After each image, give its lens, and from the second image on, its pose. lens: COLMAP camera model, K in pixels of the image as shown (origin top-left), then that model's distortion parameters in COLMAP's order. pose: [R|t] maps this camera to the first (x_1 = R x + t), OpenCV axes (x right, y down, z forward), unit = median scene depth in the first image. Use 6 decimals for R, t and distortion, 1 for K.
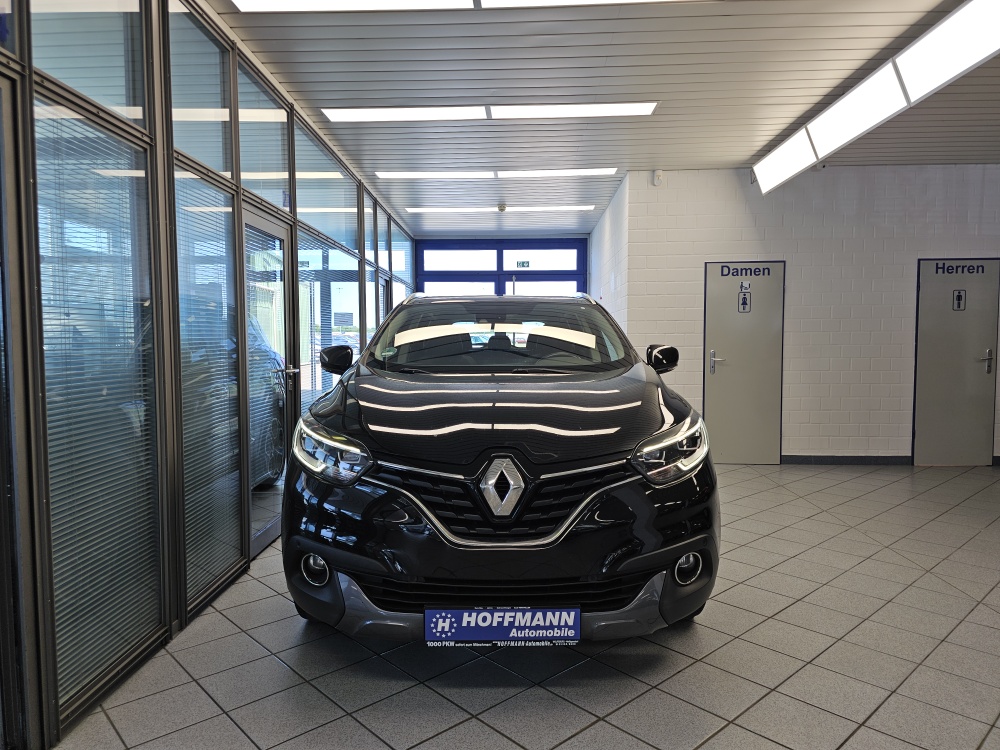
lens RADIAL K [[674.8, 0, 505.9], [0, 674.8, 371.5], [0, 0, 1]] dist [0.076917, -0.092176]
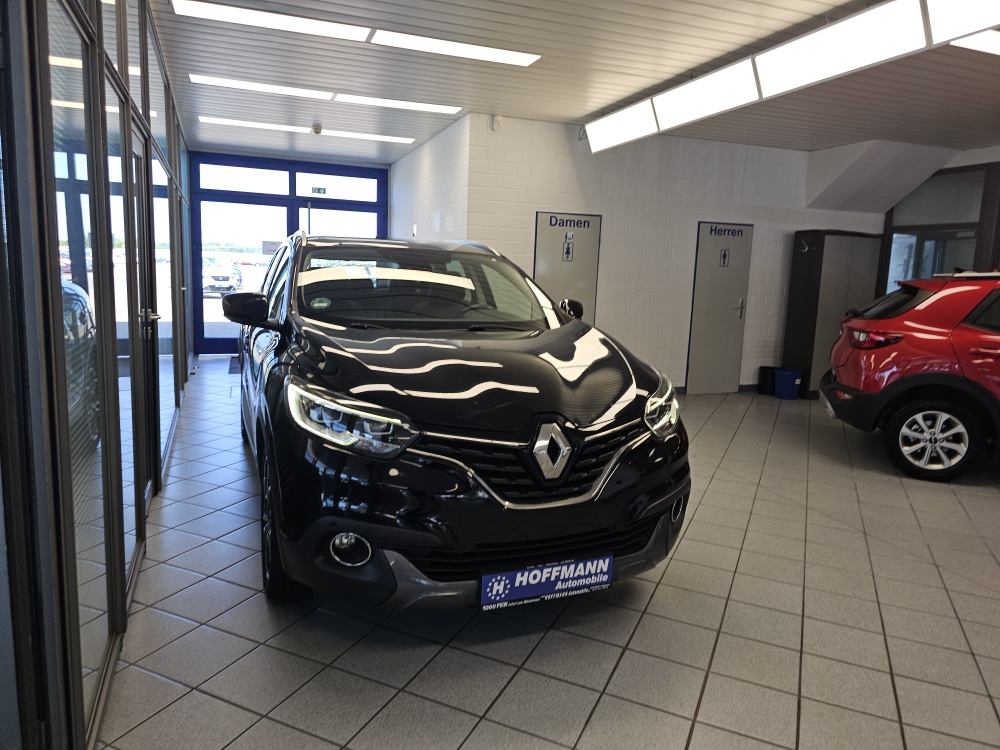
lens RADIAL K [[677.2, 0, 497.9], [0, 677.2, 358.0], [0, 0, 1]] dist [0.105294, -0.179974]
pose [[0.919103, -0.014112, 0.393764, -0.491029], [-0.021194, 0.996141, 0.085170, -0.059061], [-0.393447, -0.086626, 0.915257, 0.089940]]
